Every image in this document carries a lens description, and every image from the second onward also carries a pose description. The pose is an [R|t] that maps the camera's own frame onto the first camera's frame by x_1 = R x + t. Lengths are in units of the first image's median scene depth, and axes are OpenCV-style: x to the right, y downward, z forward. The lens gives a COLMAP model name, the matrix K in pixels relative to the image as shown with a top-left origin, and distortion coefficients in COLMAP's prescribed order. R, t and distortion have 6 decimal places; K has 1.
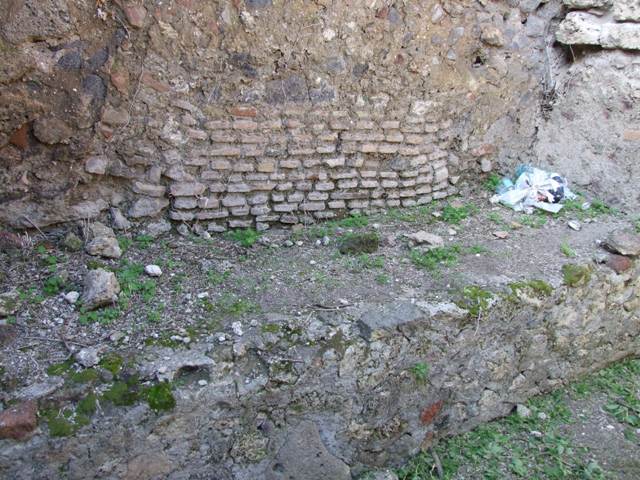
lens RADIAL K [[508.9, 0, 338.4], [0, 508.9, 229.3], [0, 0, 1]] dist [-0.076554, 0.064761]
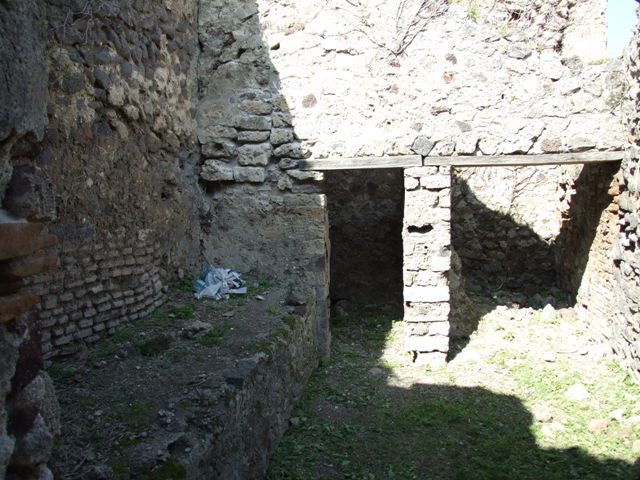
lens RADIAL K [[508.9, 0, 338.4], [0, 508.9, 229.3], [0, 0, 1]] dist [-0.076554, 0.064761]
pose [[0.587582, -0.111233, 0.801483, -0.565841], [0.305080, 0.947862, -0.092111, 0.008174], [-0.749449, 0.298639, 0.590881, -0.102490]]
